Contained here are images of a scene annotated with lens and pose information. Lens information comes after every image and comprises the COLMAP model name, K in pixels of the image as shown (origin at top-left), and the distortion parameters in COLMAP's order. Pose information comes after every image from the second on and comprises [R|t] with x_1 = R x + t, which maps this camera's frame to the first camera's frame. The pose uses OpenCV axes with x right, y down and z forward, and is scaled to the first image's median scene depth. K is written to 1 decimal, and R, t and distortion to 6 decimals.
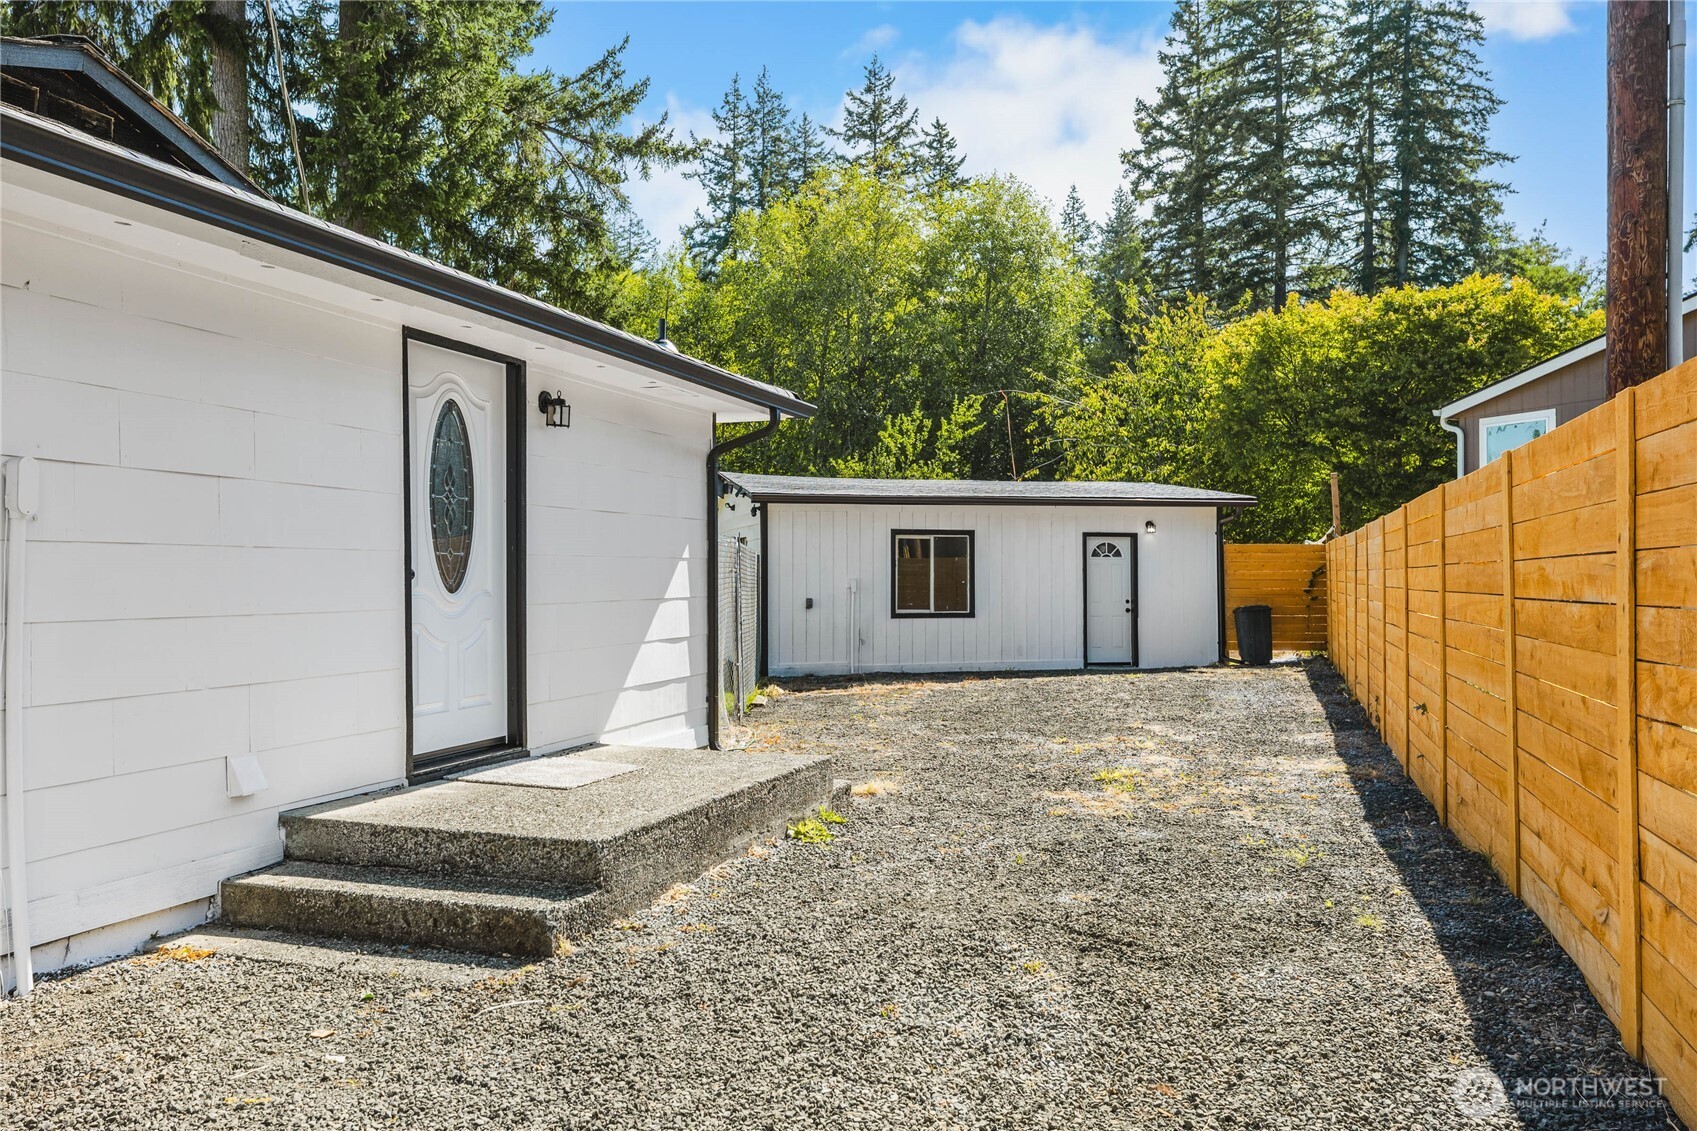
lens RADIAL K [[1287.0, 0, 848.5], [0, 1287.0, 565.5], [0, 0, 1]] dist [-0.028564, 0.106710]
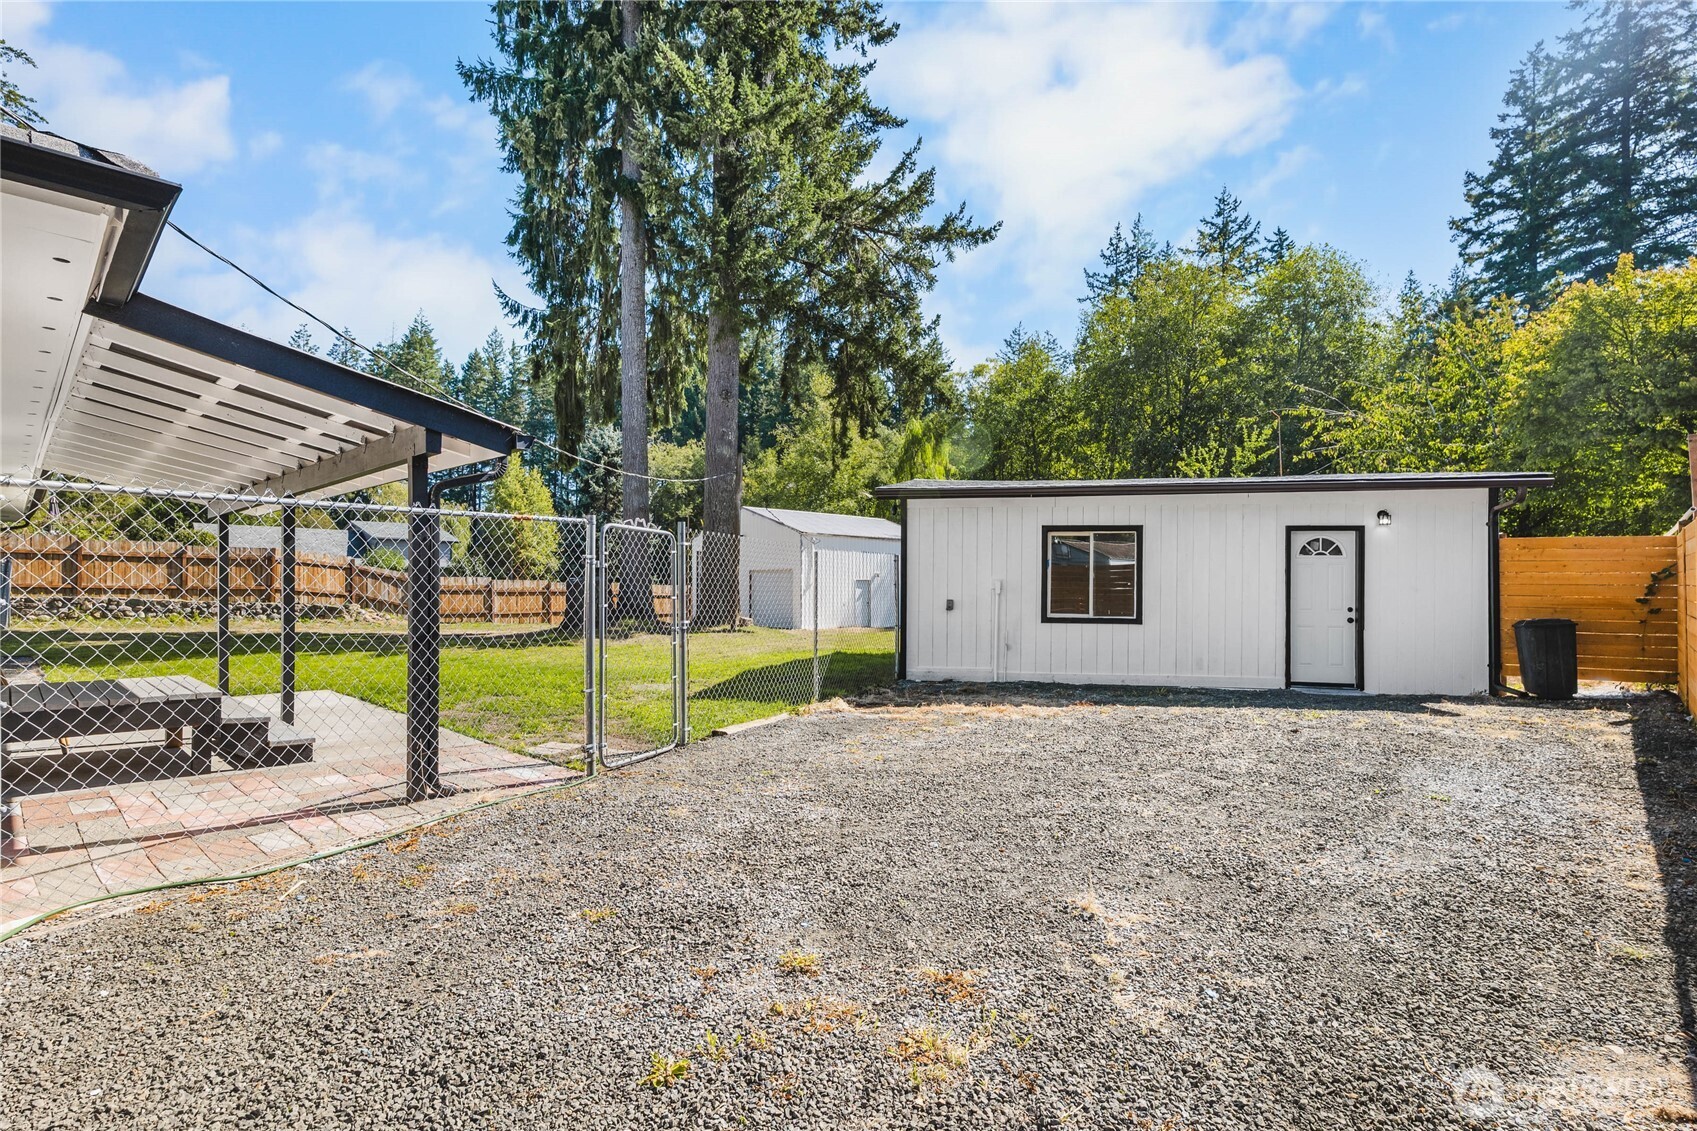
lens RADIAL K [[808.3, 0, 848.8], [0, 808.3, 586.4], [0, 0, 1]] dist [0.003694, -0.000874]
pose [[0.904627, 0.009469, -0.426100, 0.071797], [-0.003394, 0.999882, 0.015012, 0.003193], [0.426191, -0.012134, 0.904552, 0.193207]]
